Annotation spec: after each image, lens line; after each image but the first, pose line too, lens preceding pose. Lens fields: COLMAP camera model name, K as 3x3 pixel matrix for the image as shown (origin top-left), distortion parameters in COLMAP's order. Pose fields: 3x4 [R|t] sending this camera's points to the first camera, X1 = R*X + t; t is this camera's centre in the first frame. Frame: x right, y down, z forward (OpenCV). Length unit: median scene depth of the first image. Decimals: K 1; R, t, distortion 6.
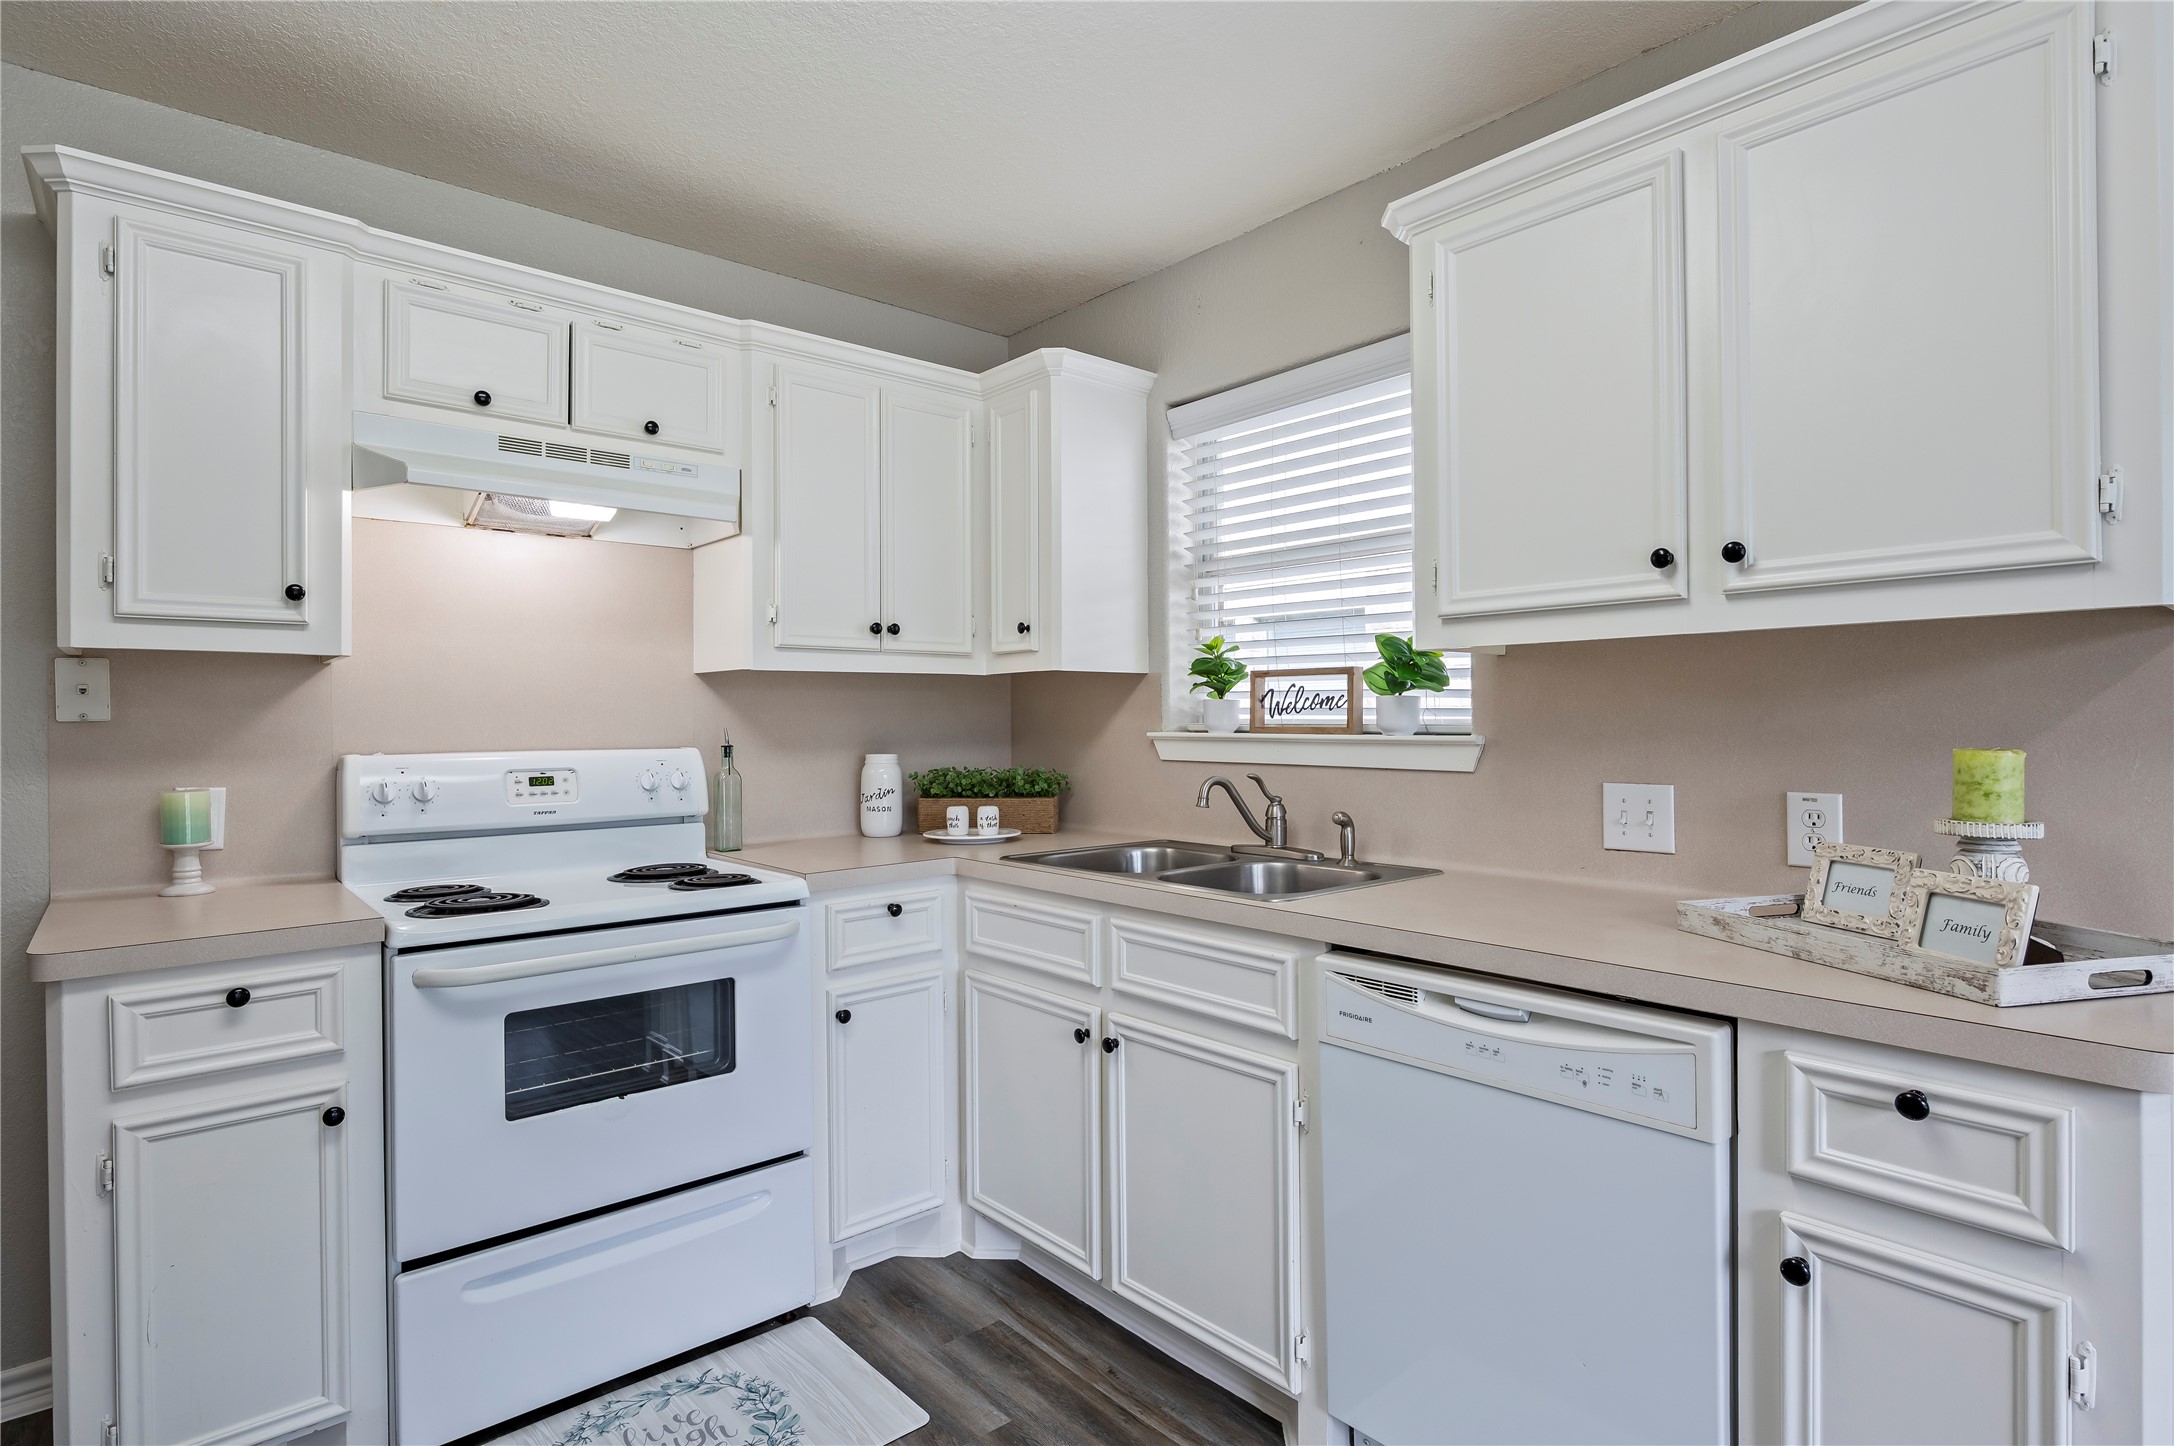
lens RADIAL K [[1095.9, 0, 1097.5], [0, 1095.9, 716.0], [0, 0, 1]] dist [-0.005029, -0.001249]
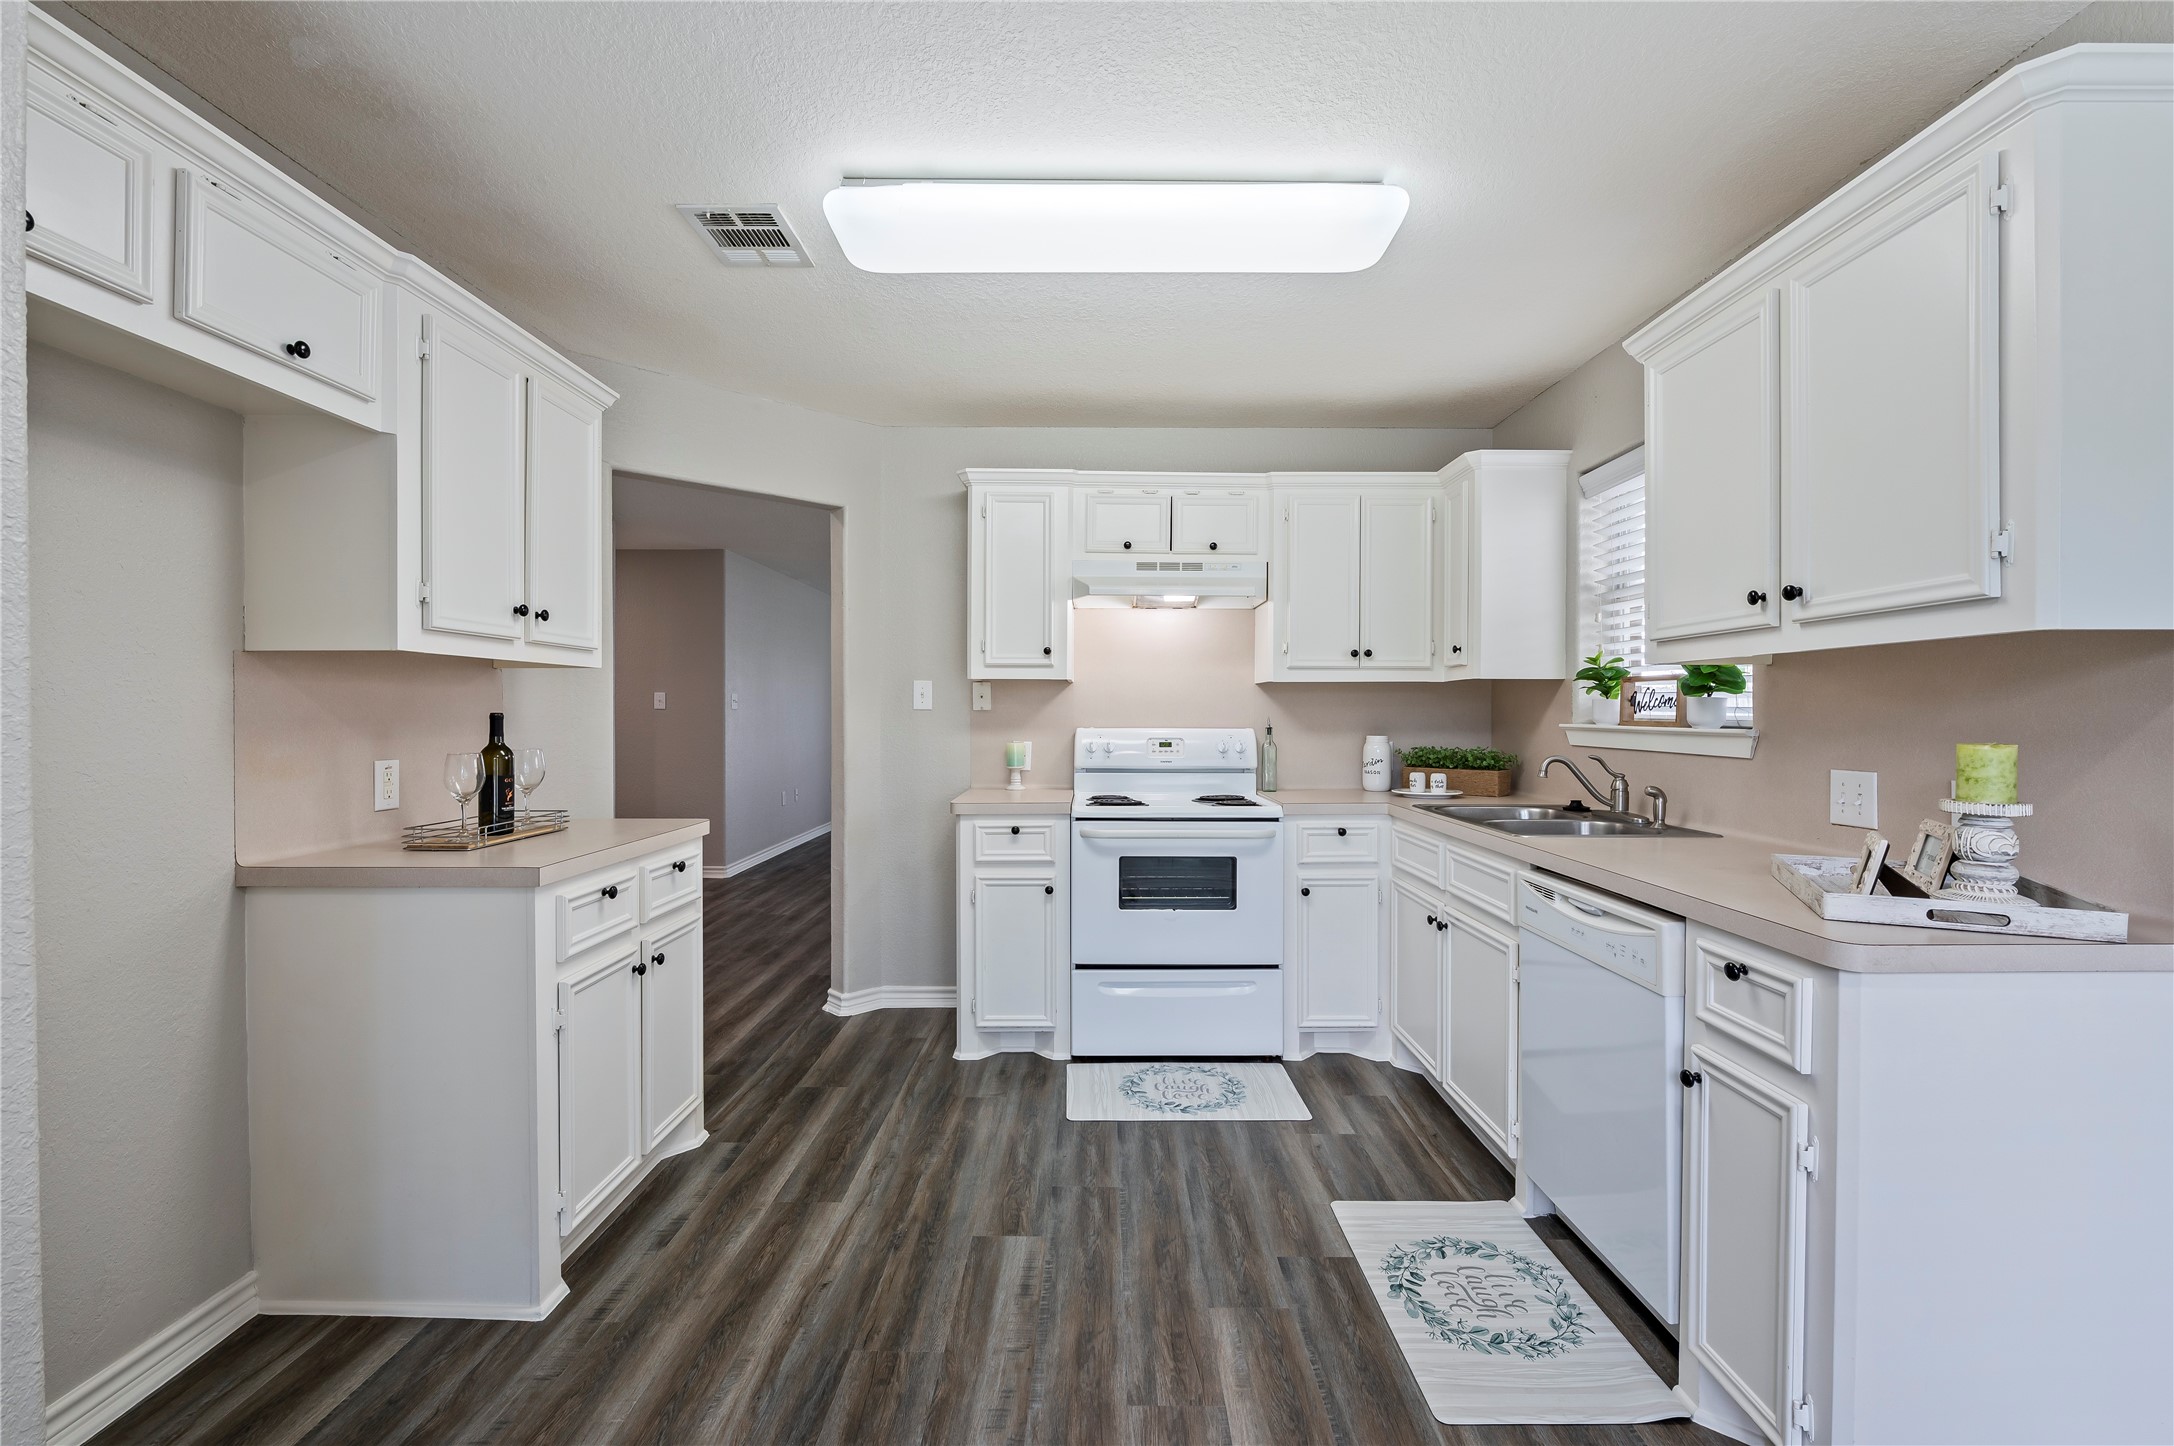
lens RADIAL K [[952.7, 0, 1098.8], [0, 952.7, 717.6], [0, 0, 1]] dist [-0.001845, -0.000418]
pose [[0.756571, 0.011909, -0.653803, 0.470781], [-0.005560, 0.999915, 0.011778, -0.004029], [0.653888, -0.005276, 0.756573, -0.291203]]
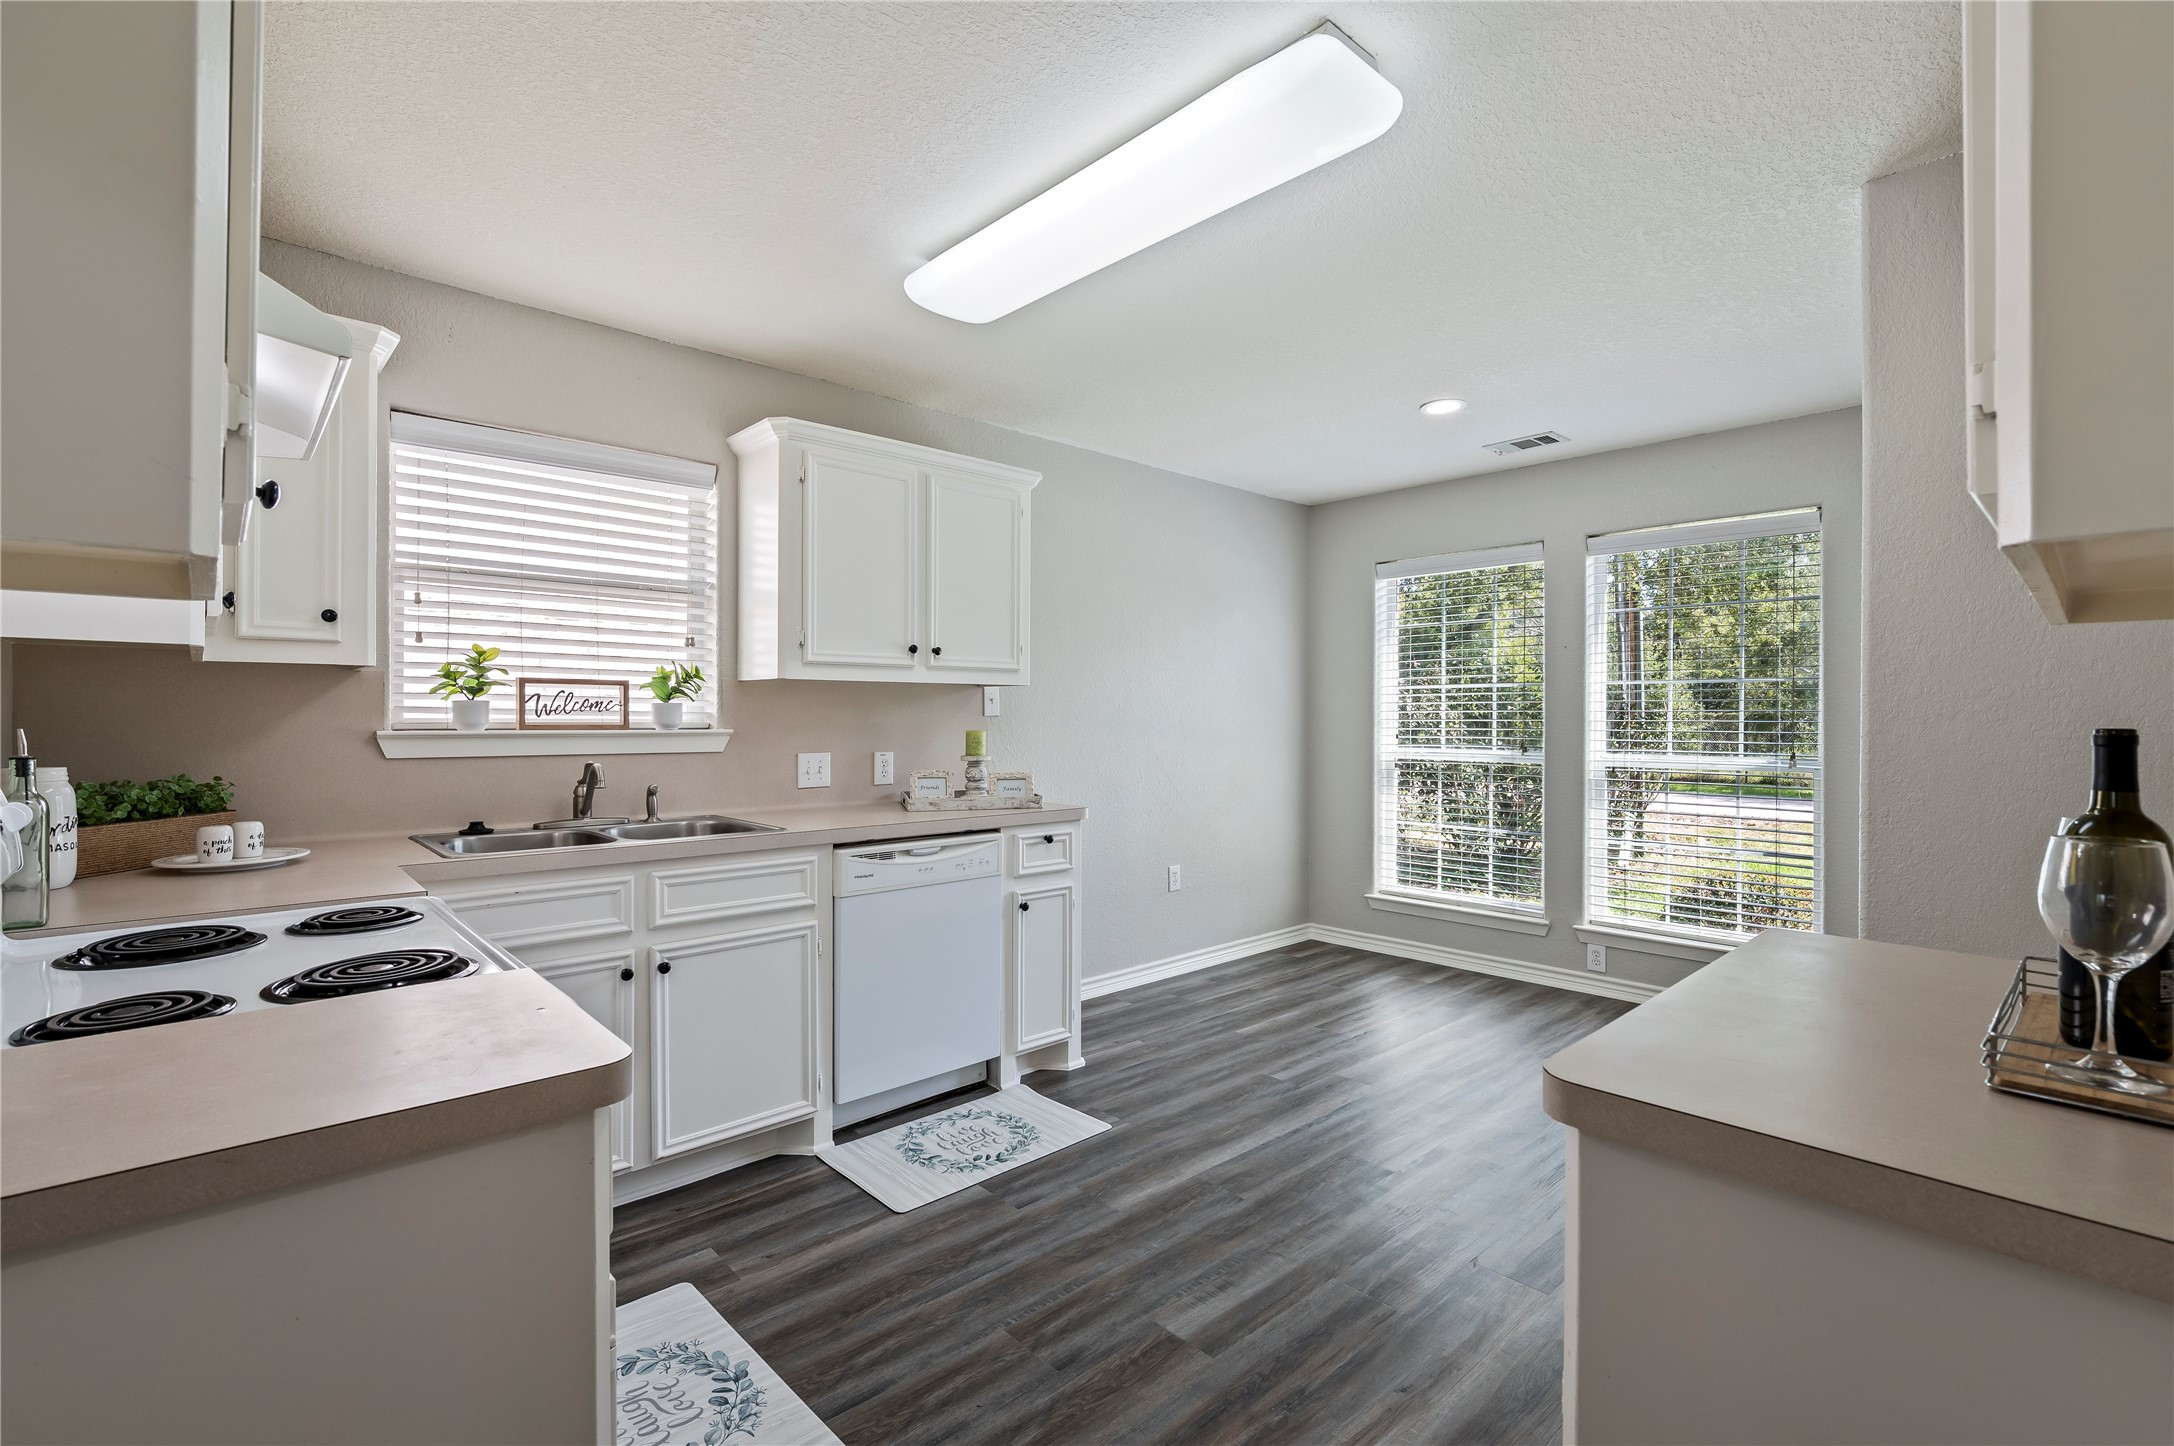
lens RADIAL K [[952.7, 0, 1098.8], [0, 952.7, 717.6], [0, 0, 1]] dist [-0.001845, -0.000418]
pose [[-0.033202, 0.006155, 0.999430, -1.038631], [-0.003562, 0.999974, -0.006277, 0.007039], [-0.999442, -0.003768, -0.033180, 0.475011]]
